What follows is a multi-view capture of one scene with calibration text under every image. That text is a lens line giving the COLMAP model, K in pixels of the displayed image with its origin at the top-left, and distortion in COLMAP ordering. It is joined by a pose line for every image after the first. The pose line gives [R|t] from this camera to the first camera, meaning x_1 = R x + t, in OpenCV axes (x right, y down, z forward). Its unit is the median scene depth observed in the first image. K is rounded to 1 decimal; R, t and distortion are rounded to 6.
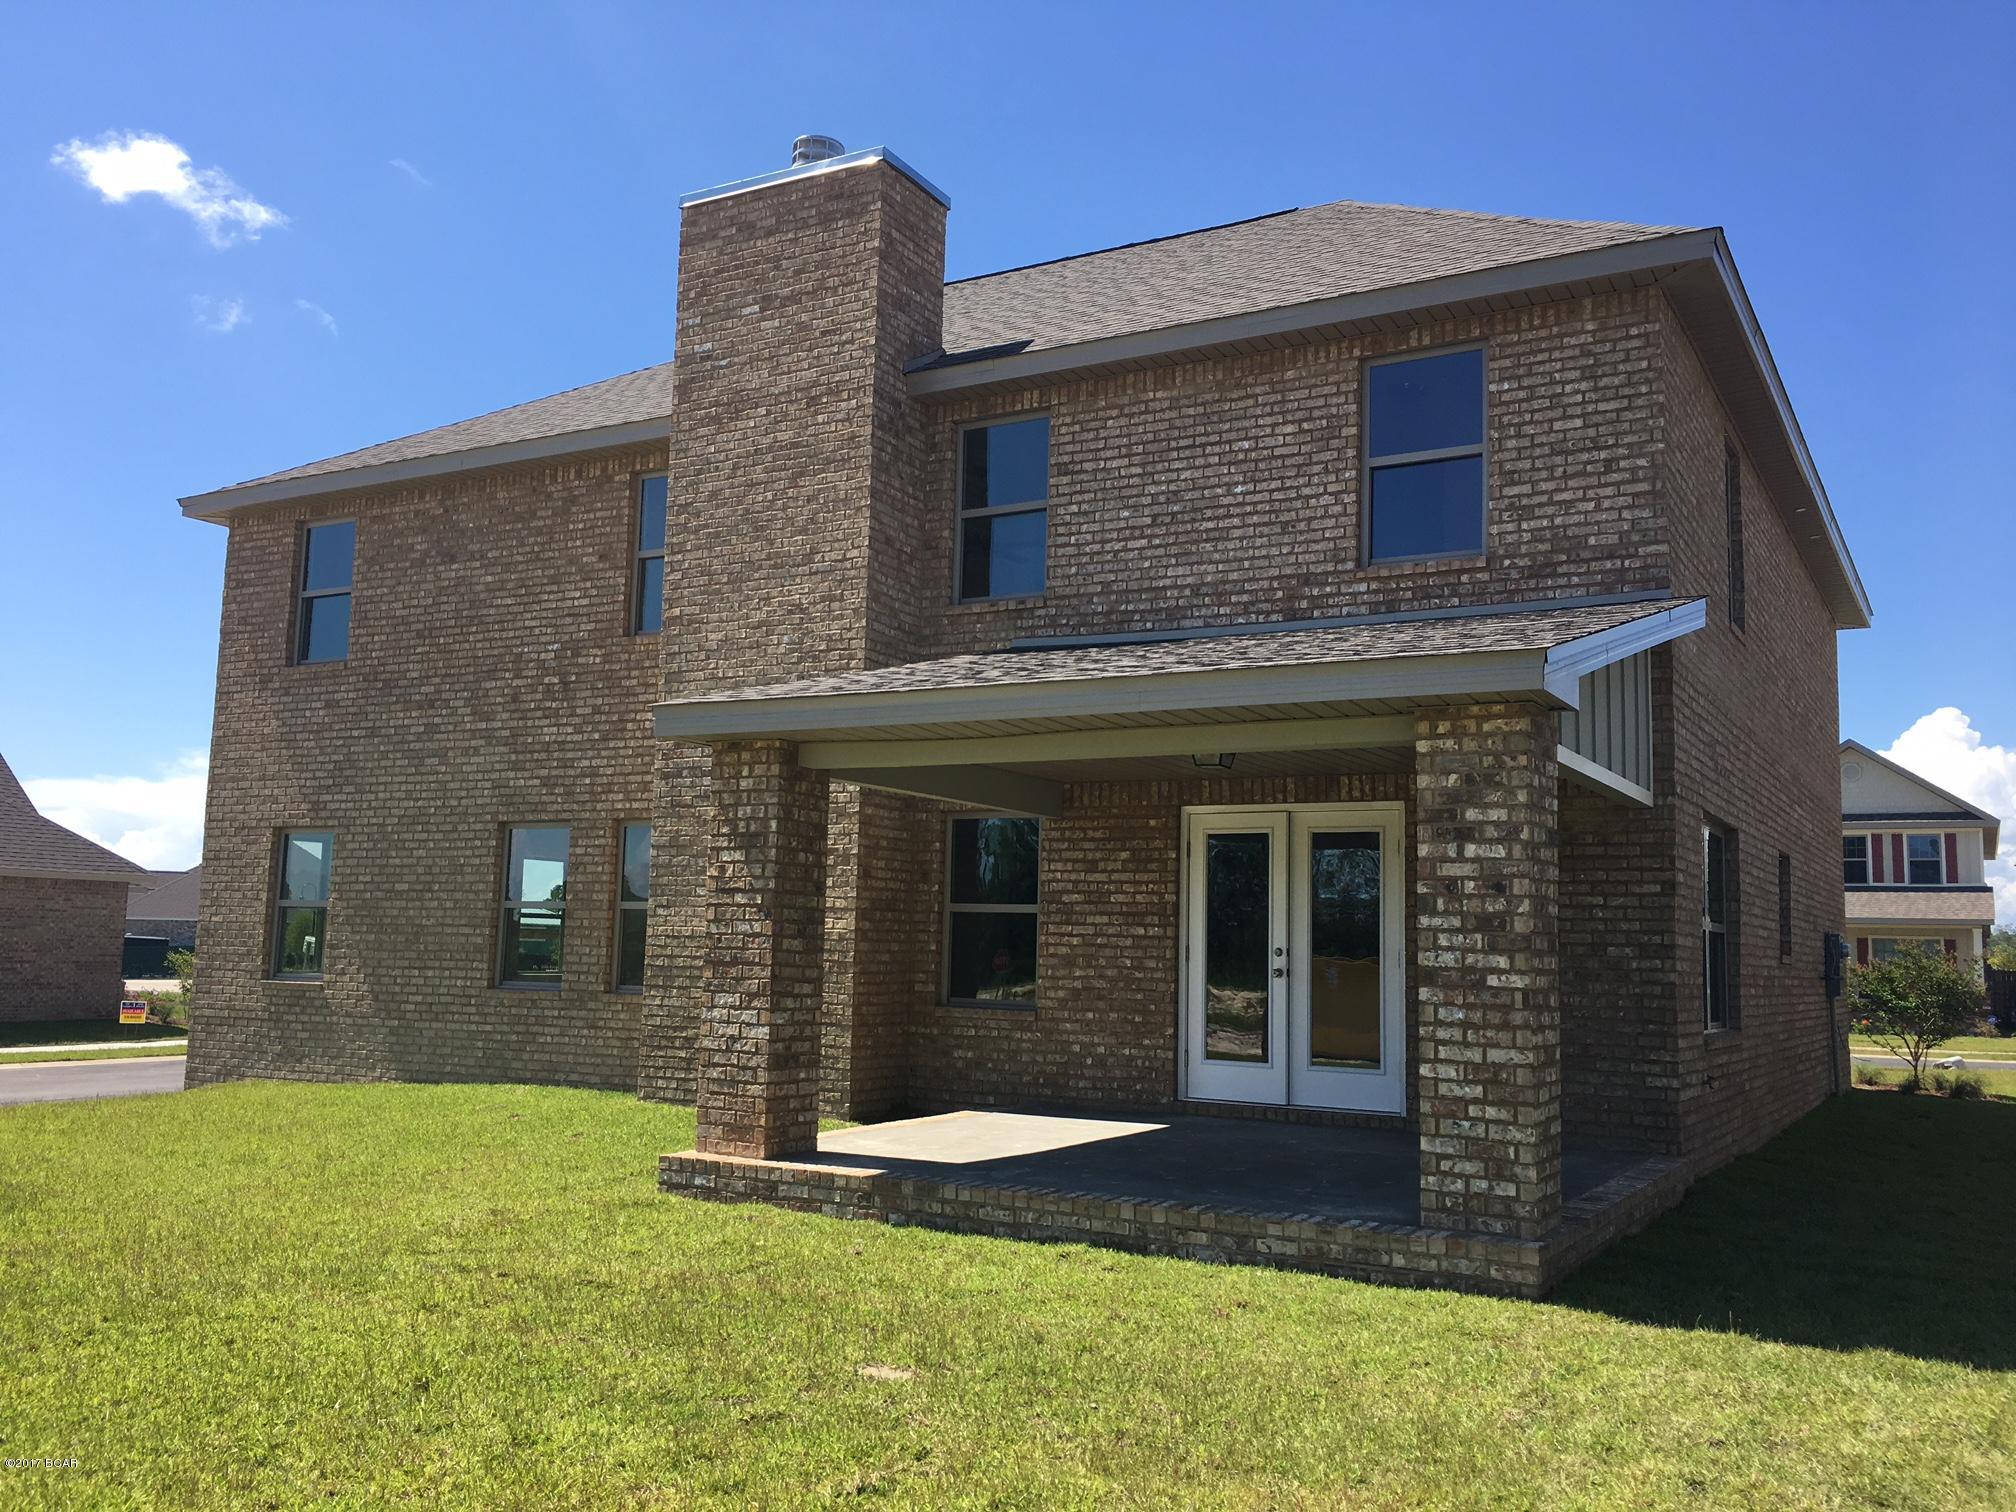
lens RADIAL K [[1715.0, 0, 1008.0], [0, 1715.0, 756.0], [0, 0, 1]] dist [0.082992, -0.084171]
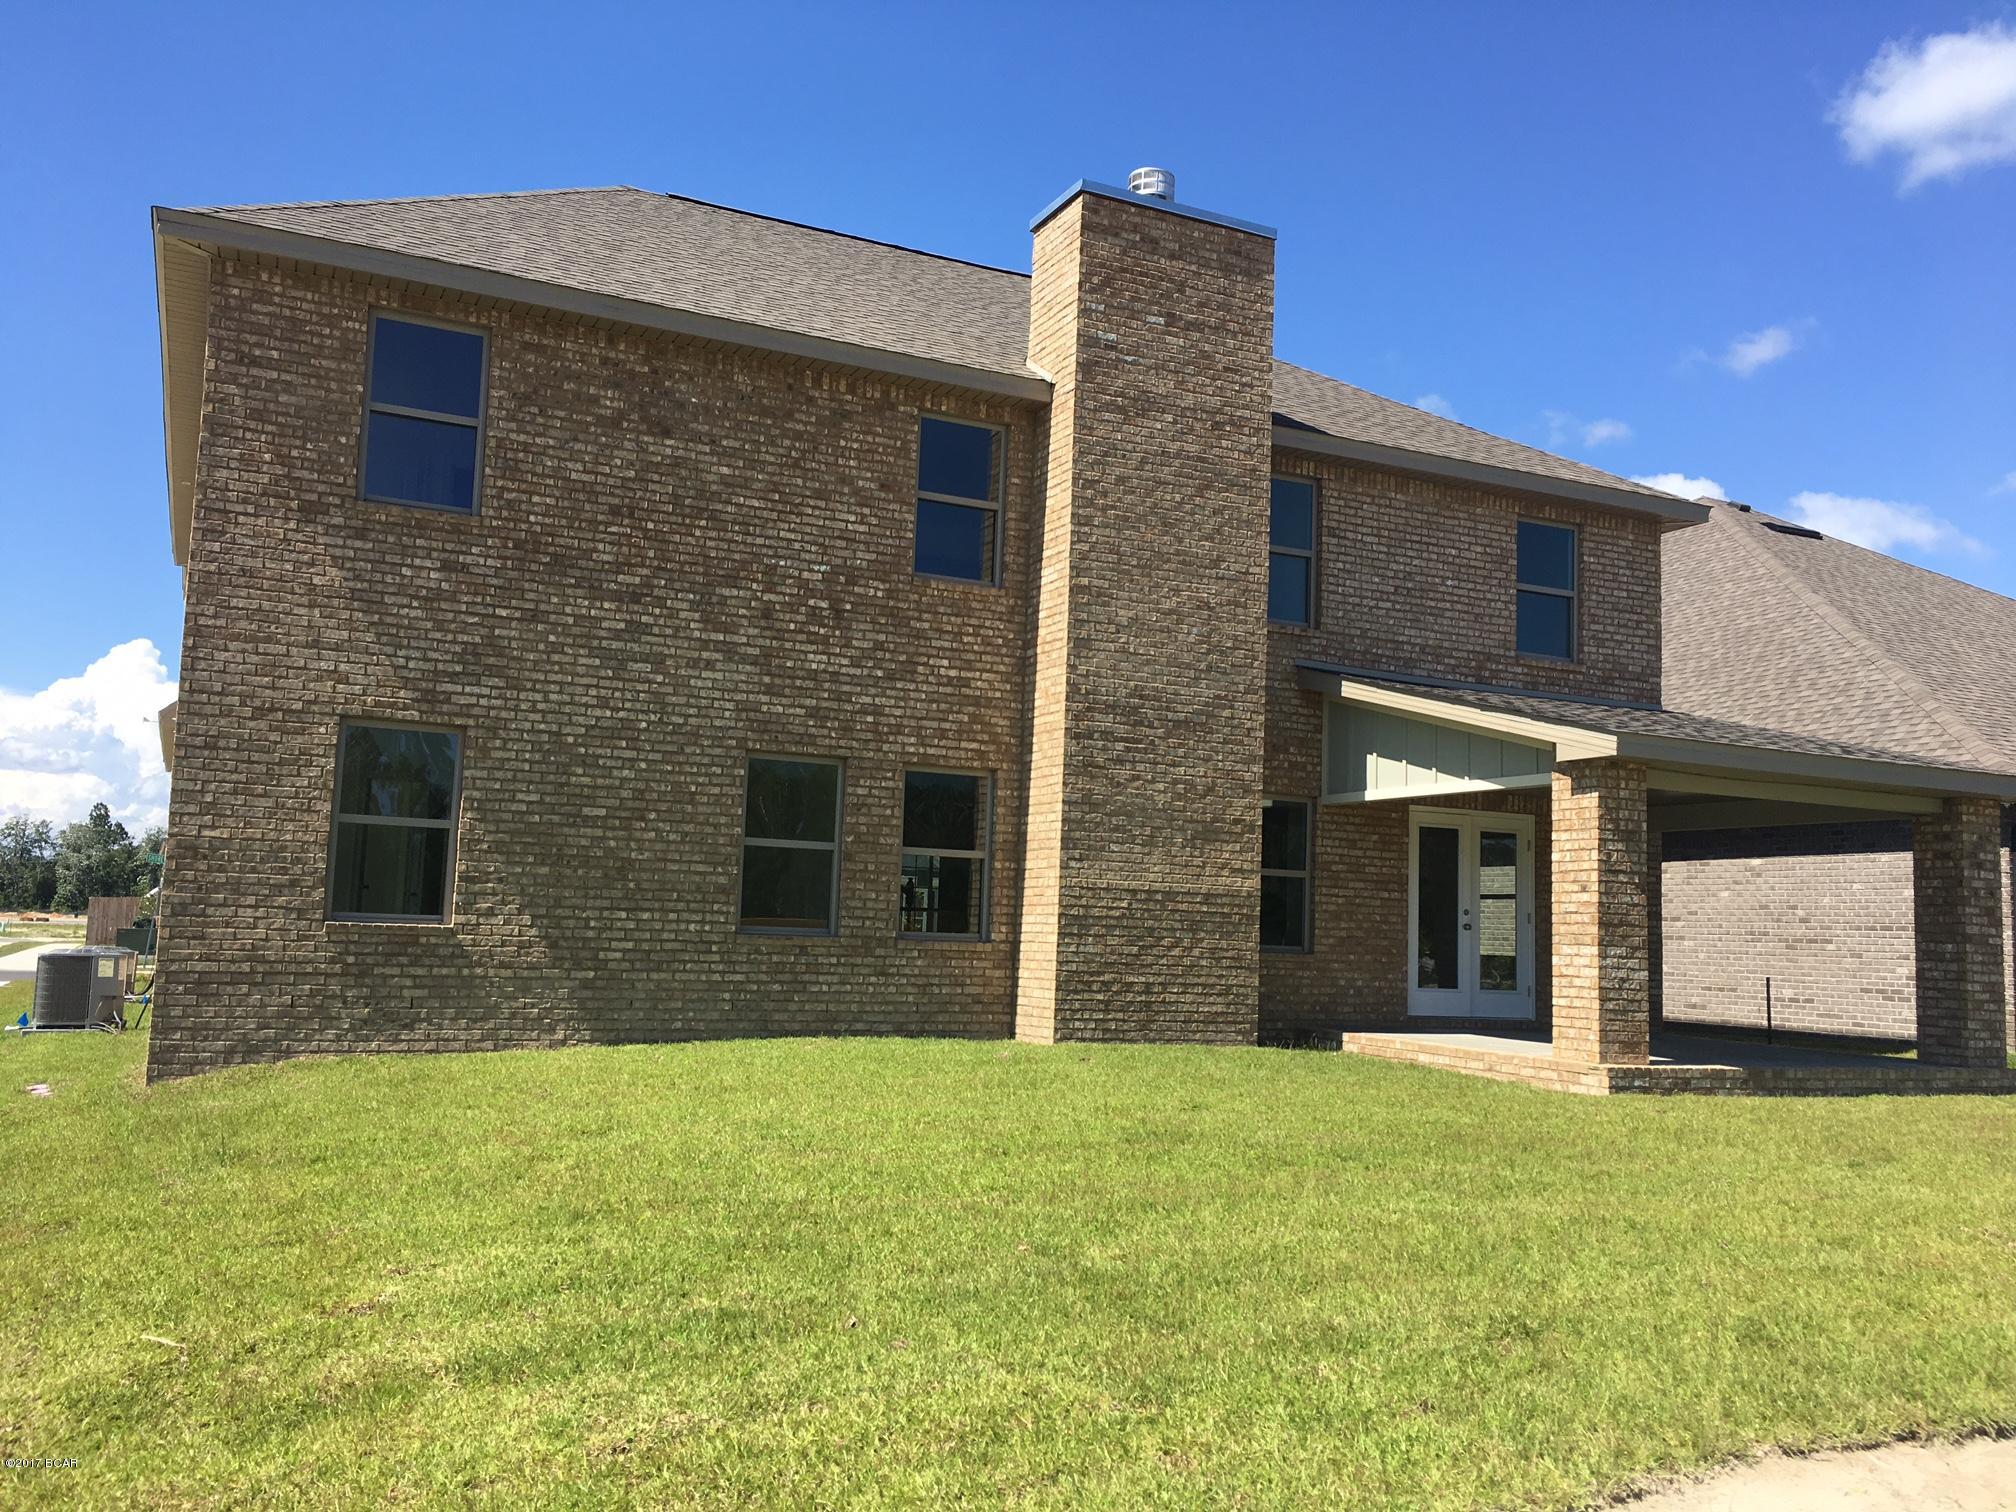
lens RADIAL K [[1715.0, 0, 1008.0], [0, 1715.0, 756.0], [0, 0, 1]] dist [0.082992, -0.084171]
pose [[0.561042, 0.082534, 0.823663, -0.988239], [-0.117518, 0.992880, -0.019442, 0.044626], [-0.819403, -0.085887, 0.566746, 0.395832]]
